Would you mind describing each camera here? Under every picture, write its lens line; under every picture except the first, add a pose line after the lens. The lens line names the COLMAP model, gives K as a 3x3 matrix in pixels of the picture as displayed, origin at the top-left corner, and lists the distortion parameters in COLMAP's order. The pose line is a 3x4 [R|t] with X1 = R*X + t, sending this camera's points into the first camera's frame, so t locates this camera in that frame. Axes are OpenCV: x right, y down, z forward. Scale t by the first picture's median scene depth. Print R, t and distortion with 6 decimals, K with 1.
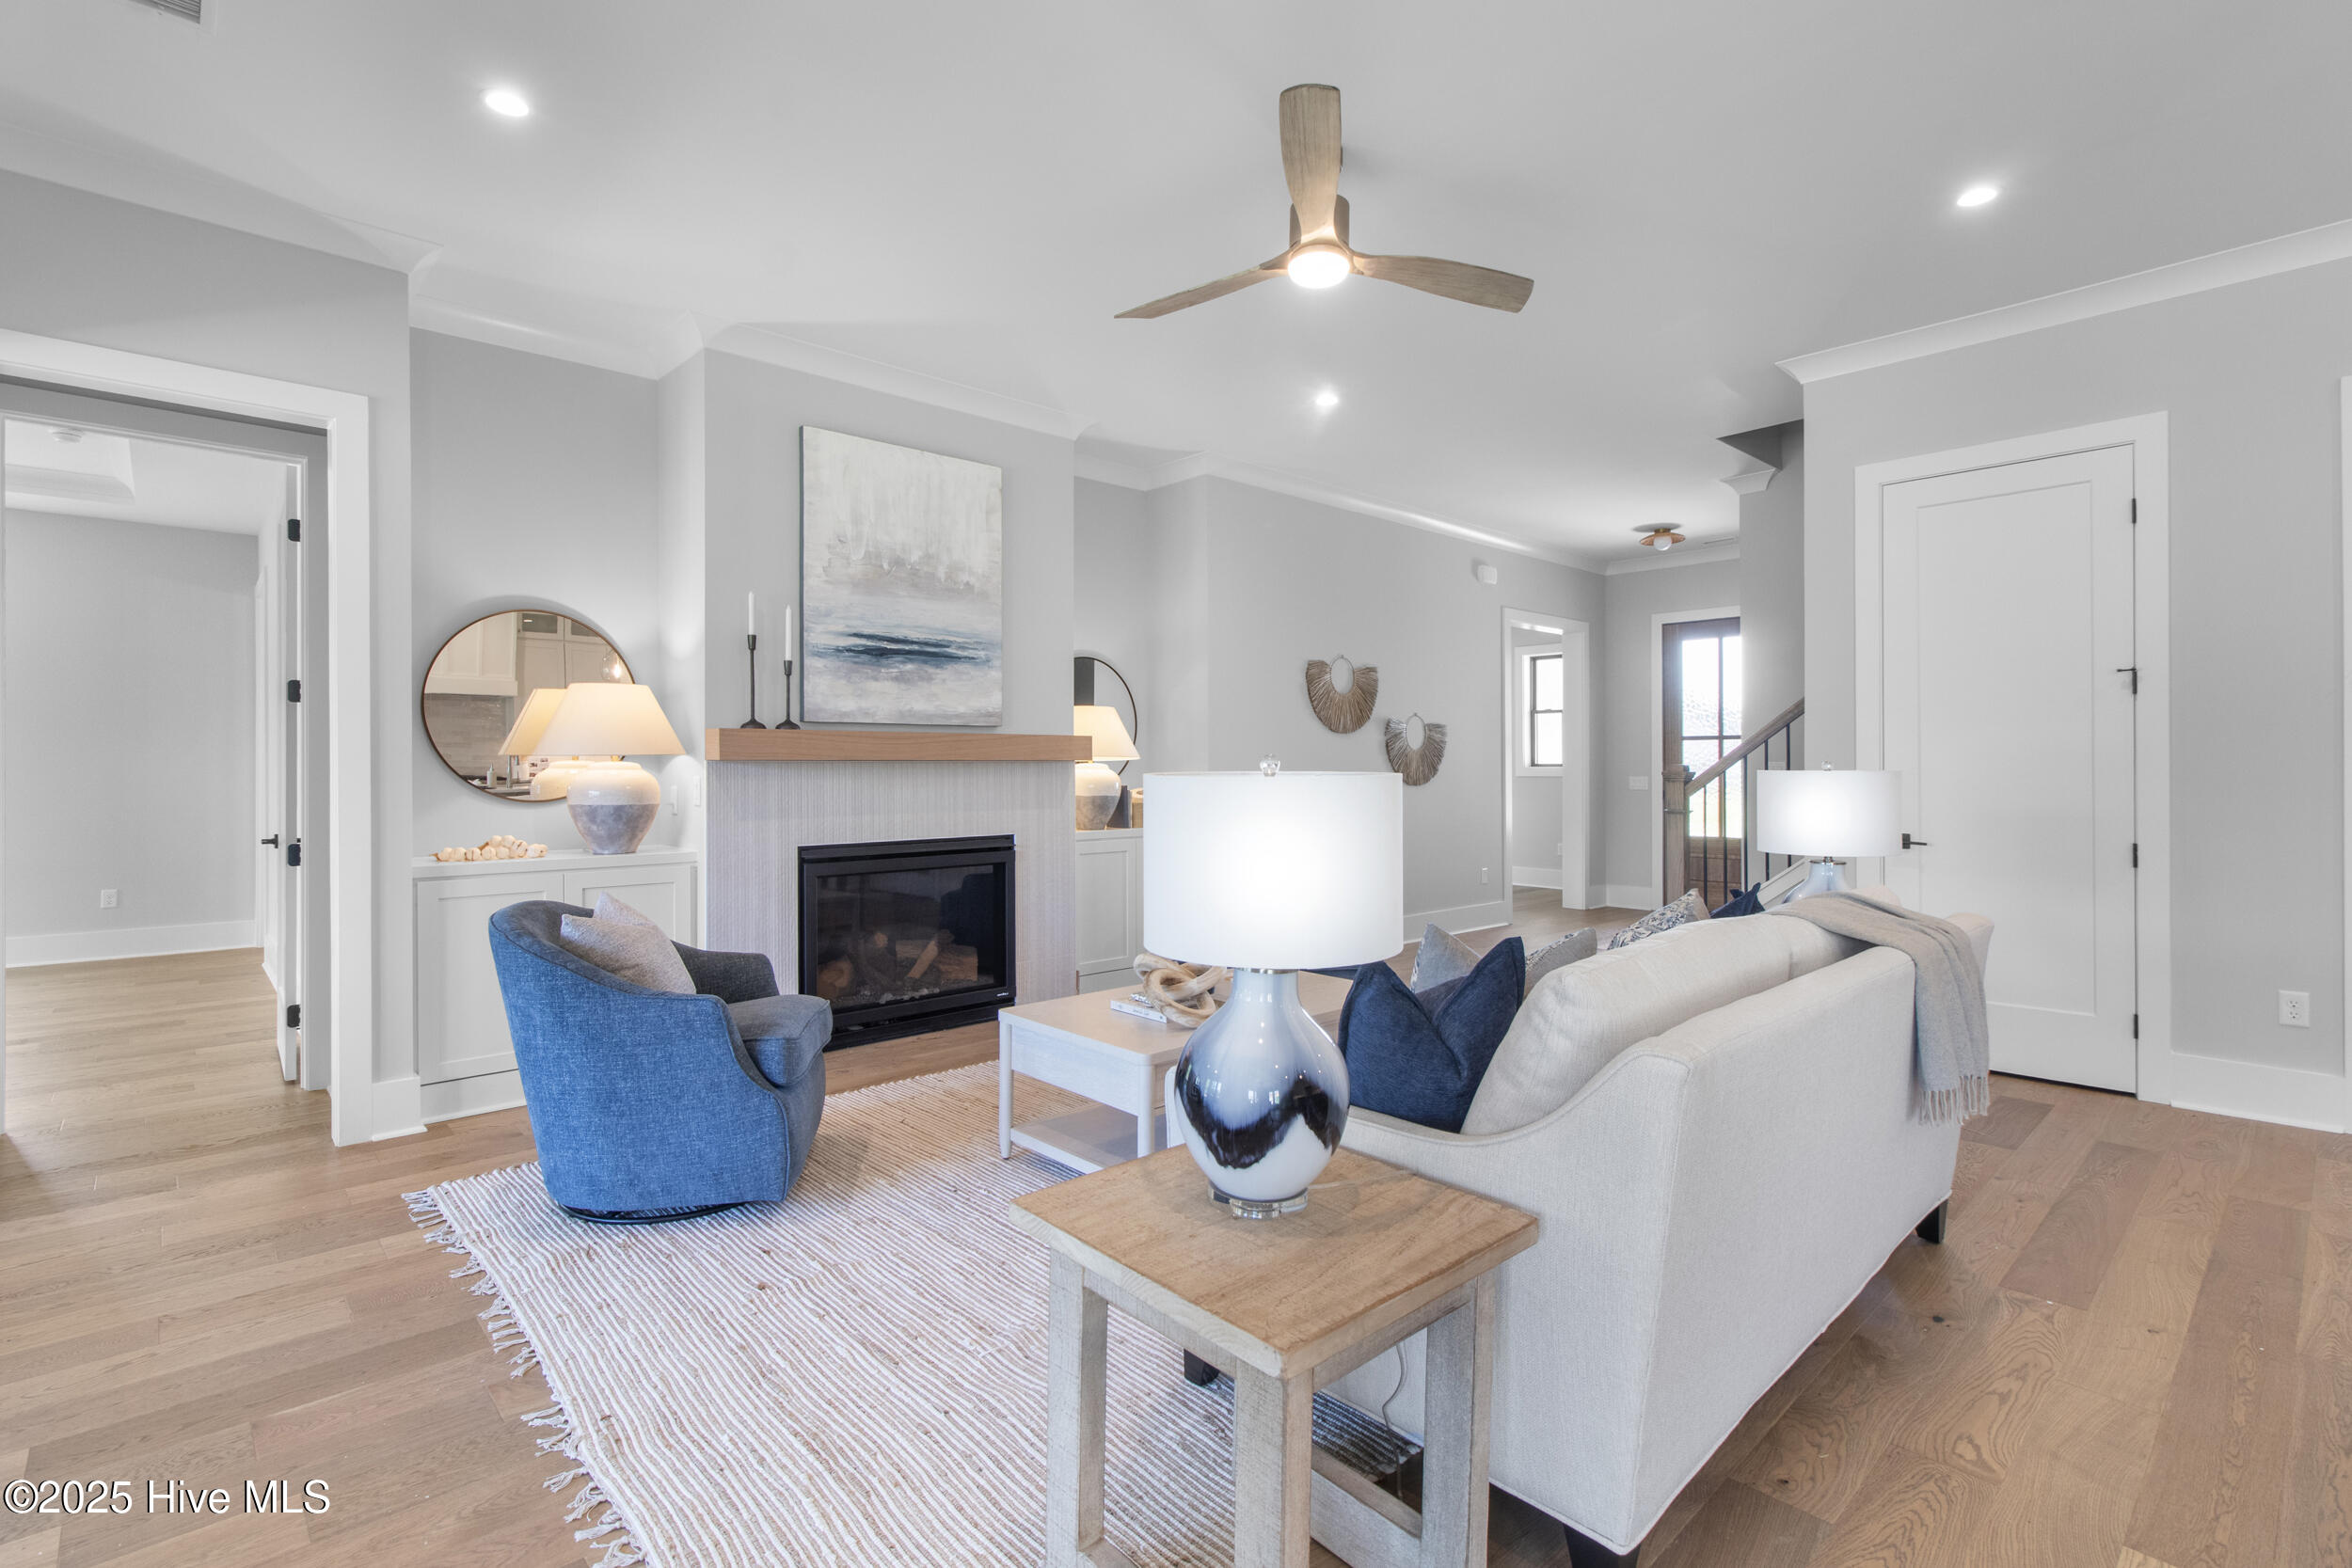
lens RADIAL K [[1070.0, 0, 1181.9], [0, 1070.0, 775.1], [0, 0, 1]] dist [-0.001232, -0.000171]
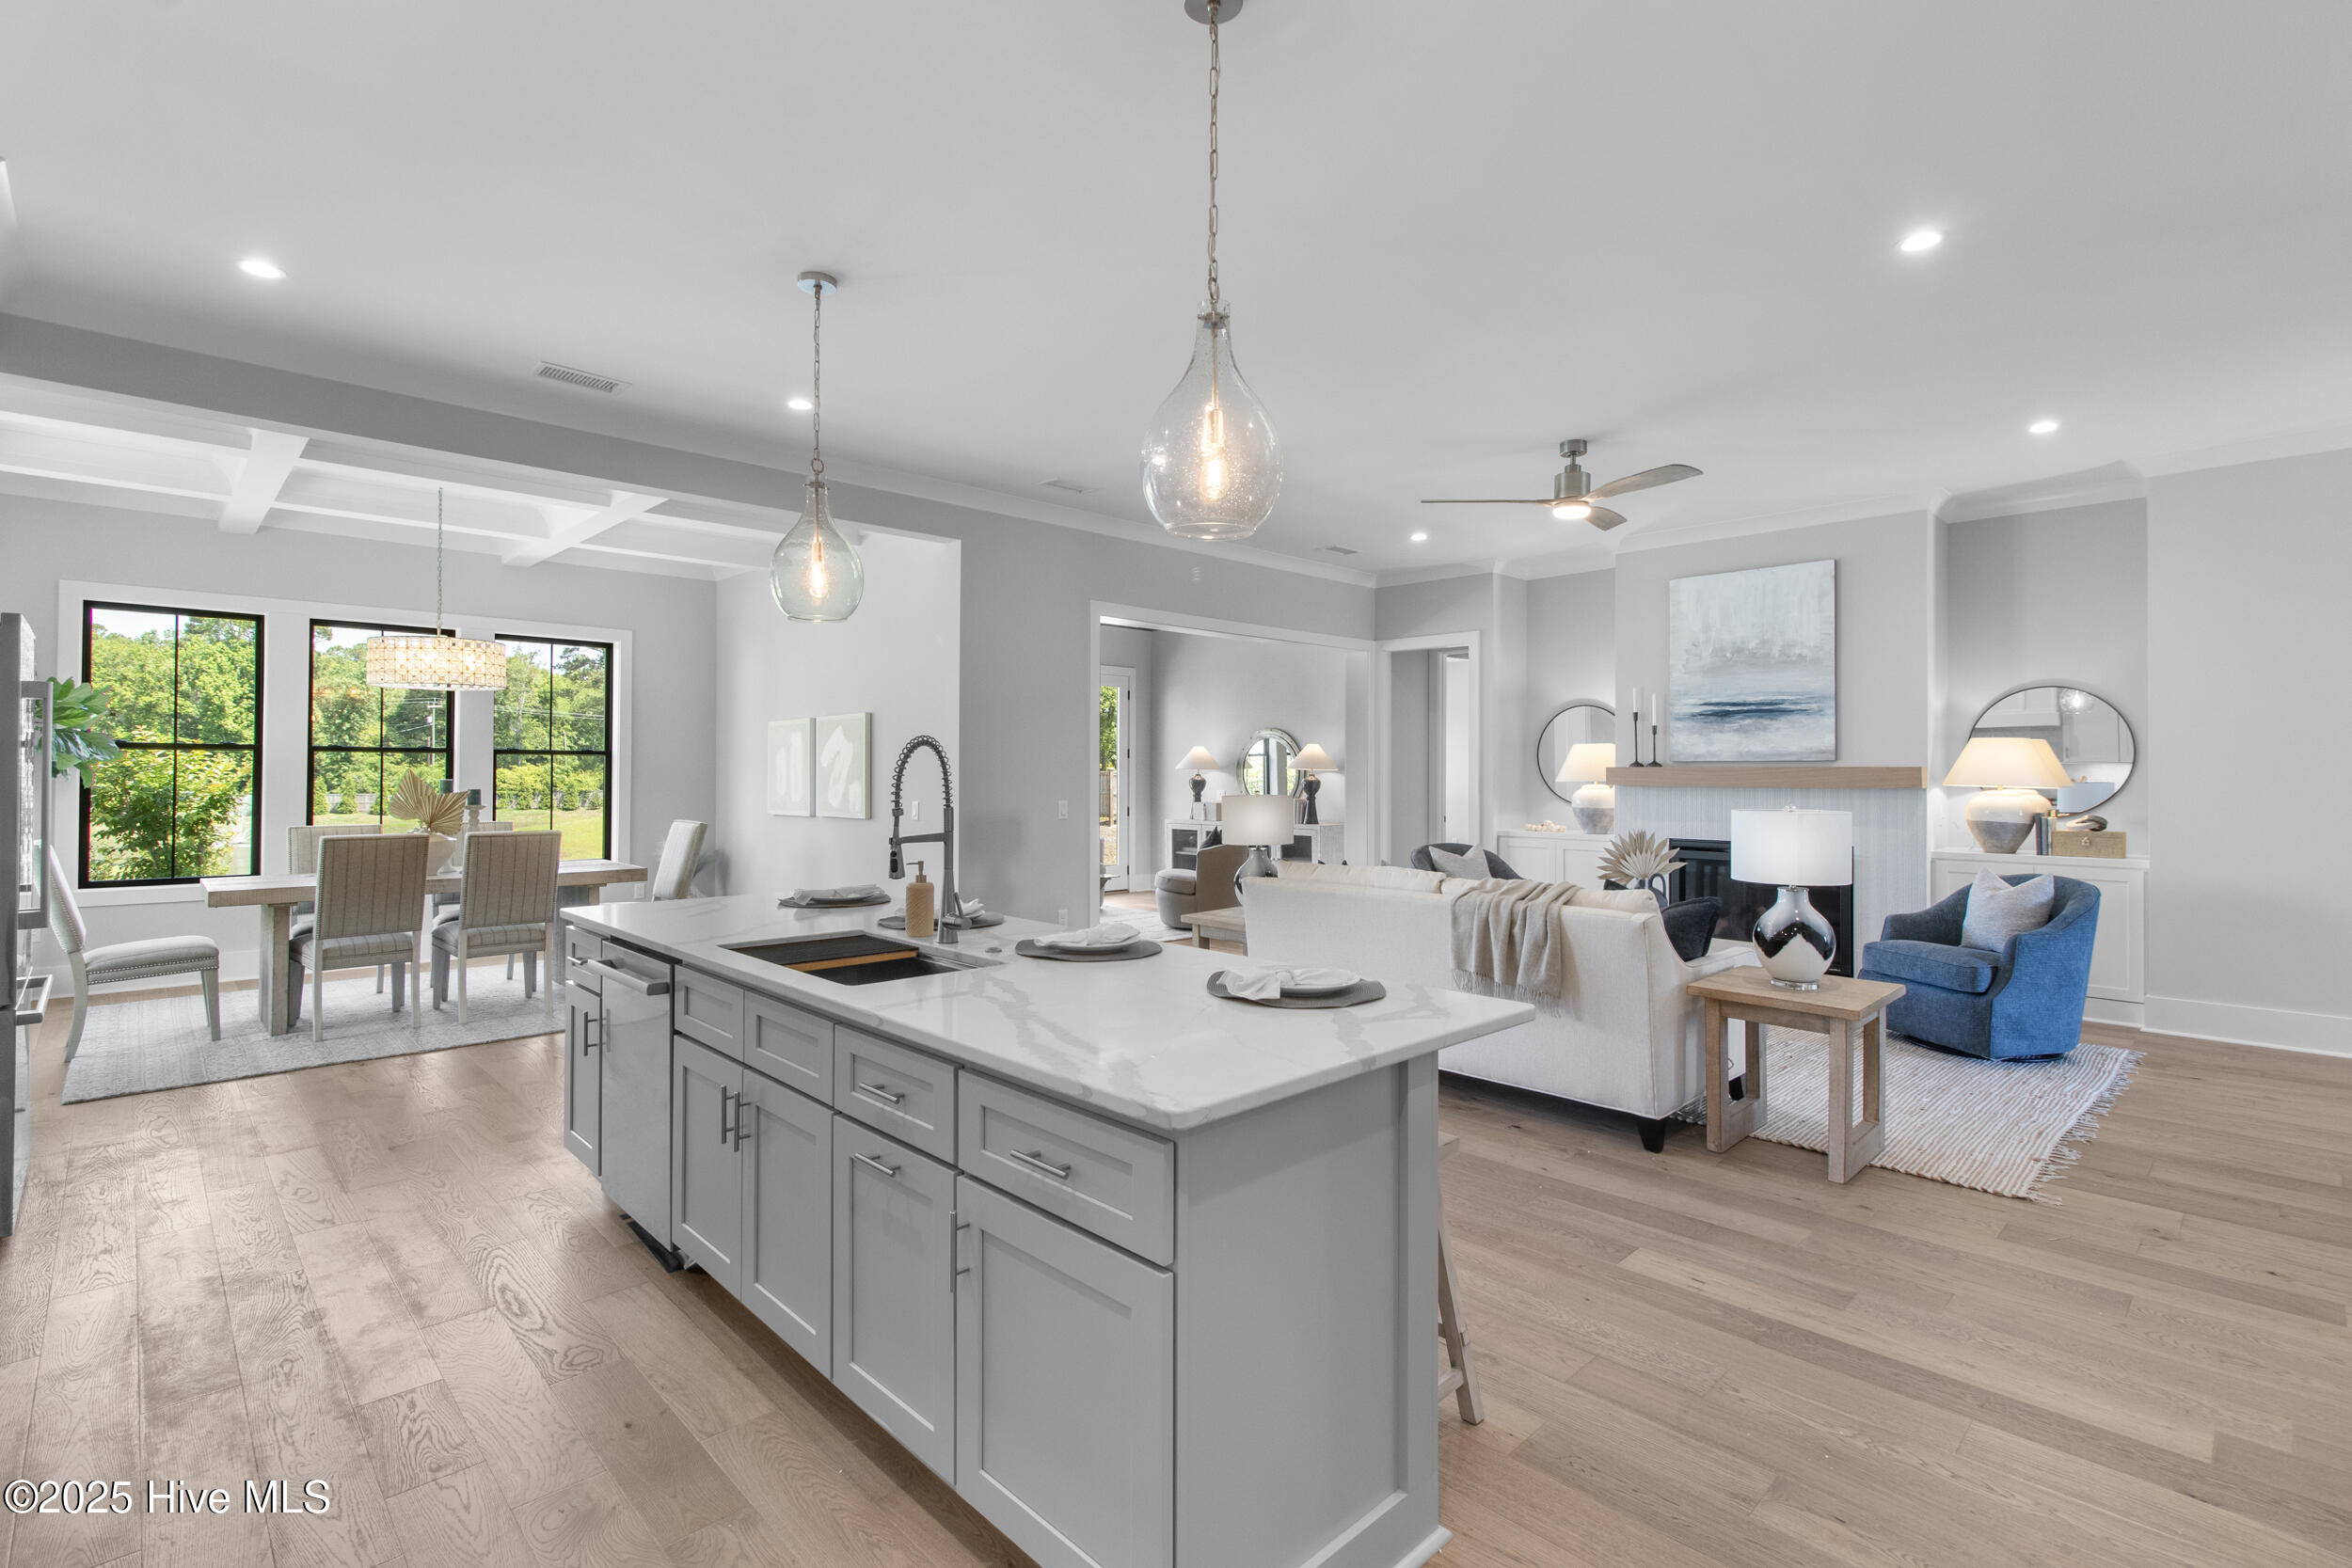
lens RADIAL K [[1139.9, 0, 1189.7], [0, 1139.9, 780.4], [0, 0, 1]] dist [0.000661, -0.000449]
pose [[0.020693, 0.011473, -0.999720, 1.292091], [-0.012043, 0.999864, 0.011225, -0.030530], [0.999713, 0.011807, 0.020828, 0.221362]]
